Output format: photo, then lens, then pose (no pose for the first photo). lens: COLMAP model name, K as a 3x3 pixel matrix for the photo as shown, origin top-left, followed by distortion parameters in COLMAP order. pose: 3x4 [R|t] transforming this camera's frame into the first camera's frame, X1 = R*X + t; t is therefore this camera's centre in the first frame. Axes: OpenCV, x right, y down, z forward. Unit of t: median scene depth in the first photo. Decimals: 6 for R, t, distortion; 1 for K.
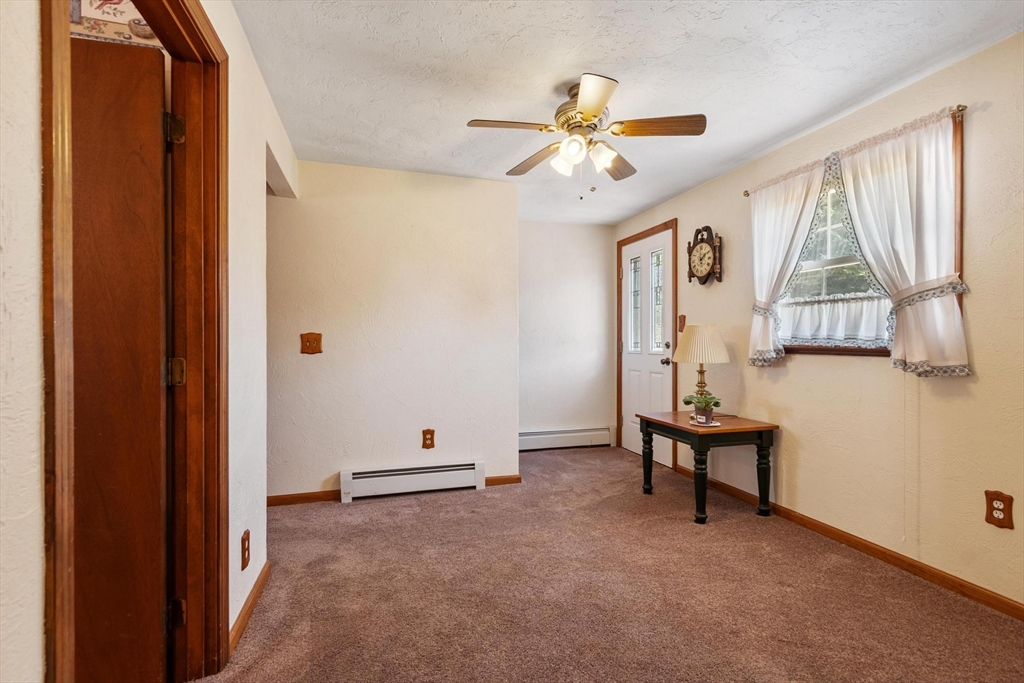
lens RADIAL K [[454.3, 0, 513.0], [0, 454.3, 344.5], [0, 0, 1]] dist [0.002226, 0.000025]
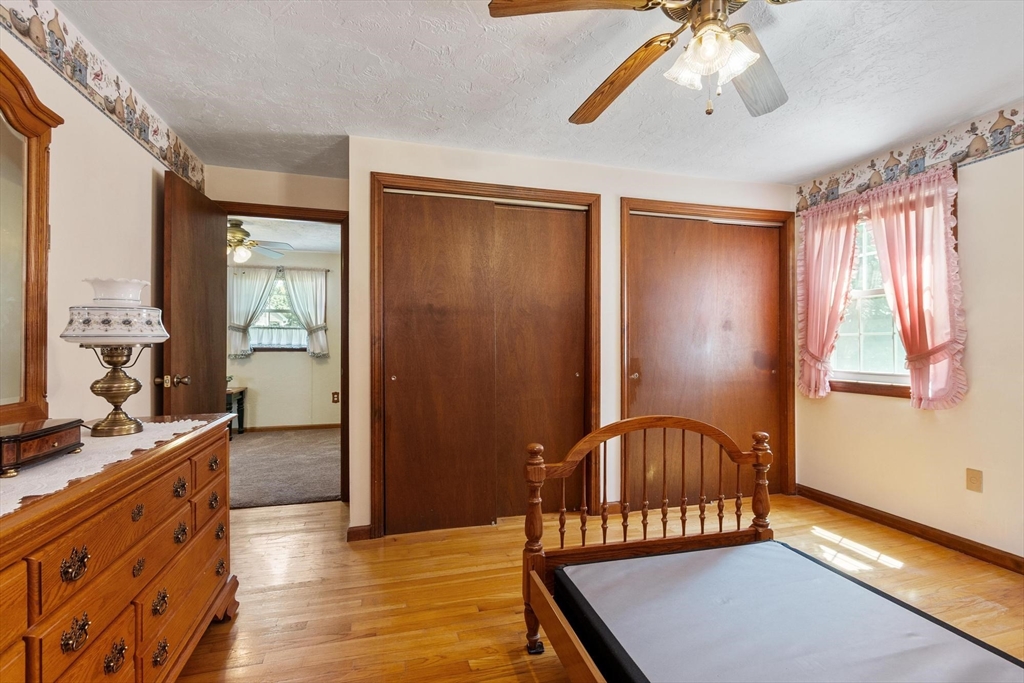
lens RADIAL K [[473.5, 0, 511.6], [0, 473.5, 342.6], [0, 0, 1]] dist [-0.000014, 0.000000]
pose [[0.021717, 0.001533, 0.999763, -1.842661], [0.004996, 0.999986, -0.001642, -0.012876], [-0.999752, 0.005031, 0.021709, -0.265711]]
